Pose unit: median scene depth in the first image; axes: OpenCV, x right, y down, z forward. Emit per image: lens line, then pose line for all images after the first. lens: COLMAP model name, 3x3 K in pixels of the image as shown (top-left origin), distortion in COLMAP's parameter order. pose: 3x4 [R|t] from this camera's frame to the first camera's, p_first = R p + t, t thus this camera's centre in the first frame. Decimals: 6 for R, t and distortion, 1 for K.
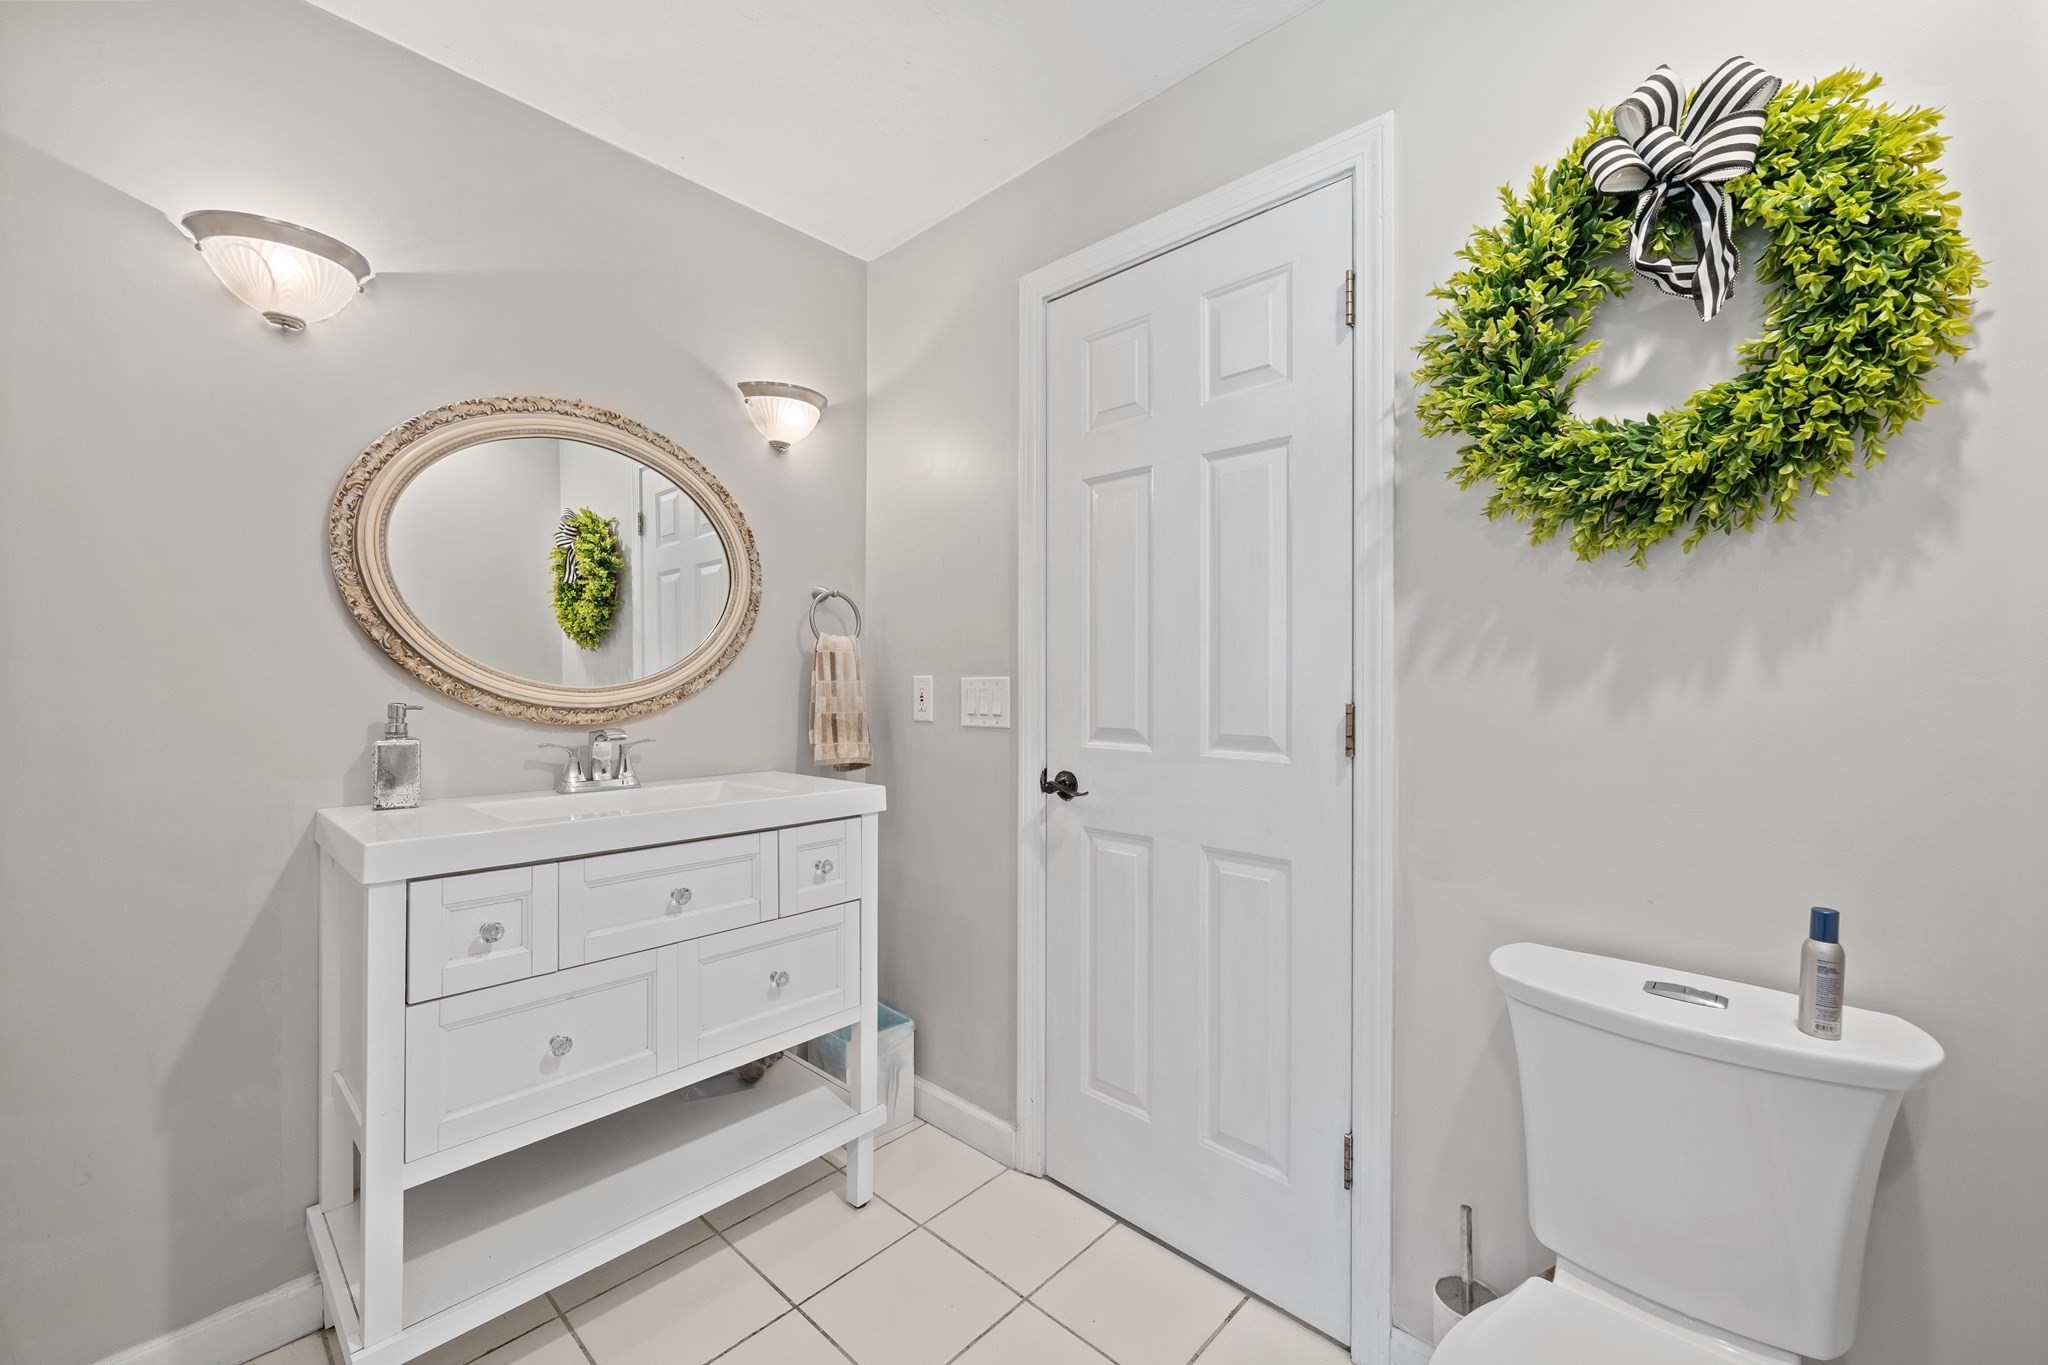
lens RADIAL K [[814.9, 0, 1019.3], [0, 814.9, 676.3], [0, 0, 1]] dist [-0.001366, -0.000128]
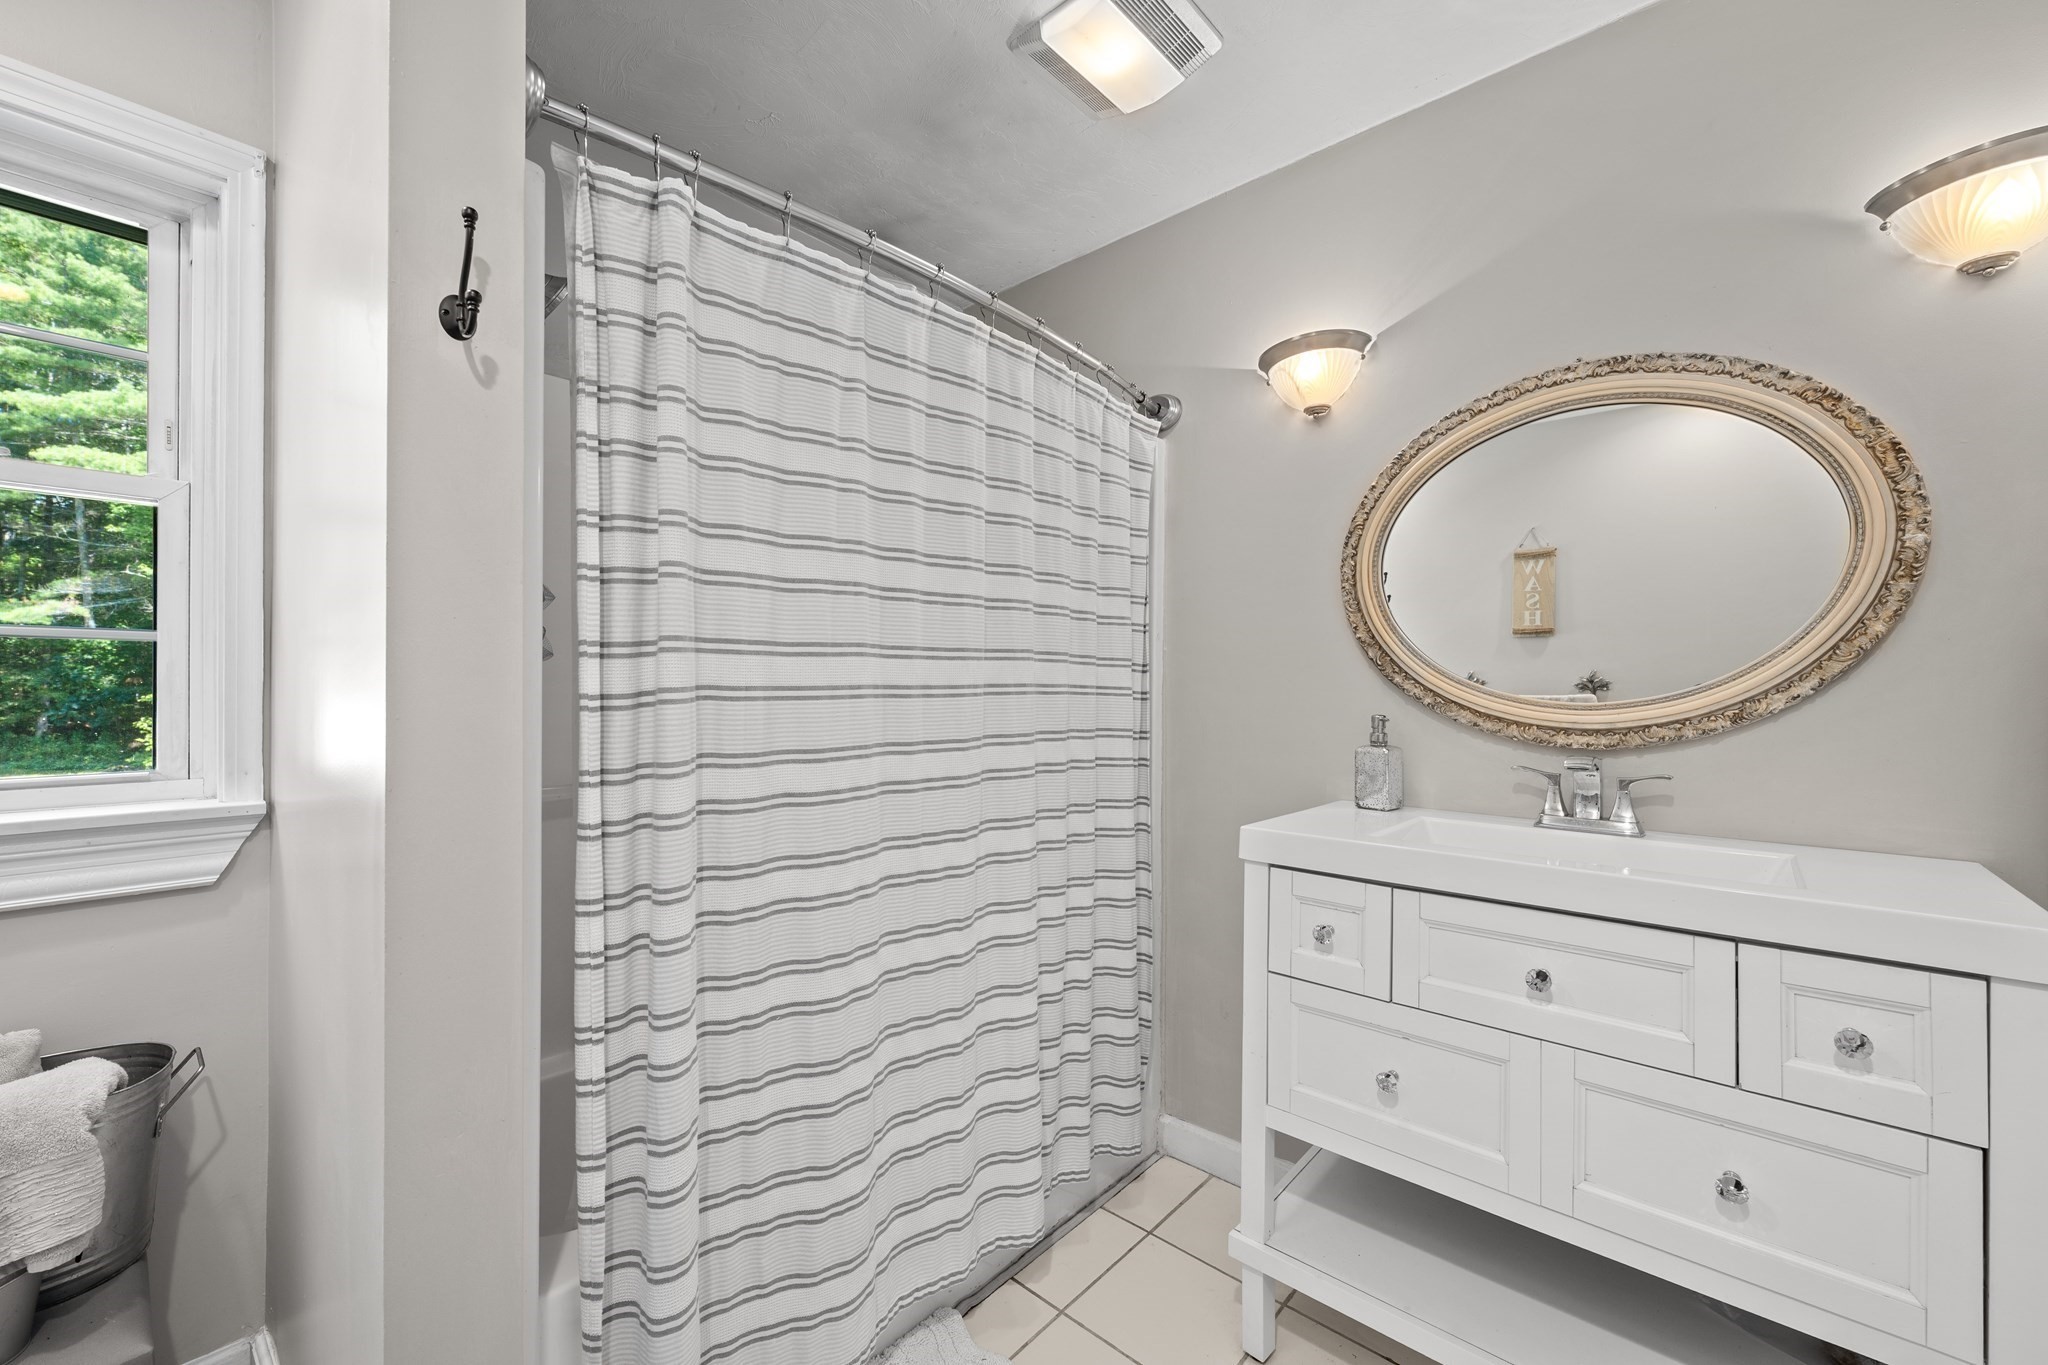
lens RADIAL K [[808.8, 0, 1011.7], [0, 808.8, 682.7], [0, 0, 1]] dist [0.001380, 0.000408]
pose [[0.010215, -0.004732, -0.999937, 0.298304], [0.005518, 0.999974, -0.004675, -0.007801], [0.999933, -0.005470, 0.010241, 0.433008]]
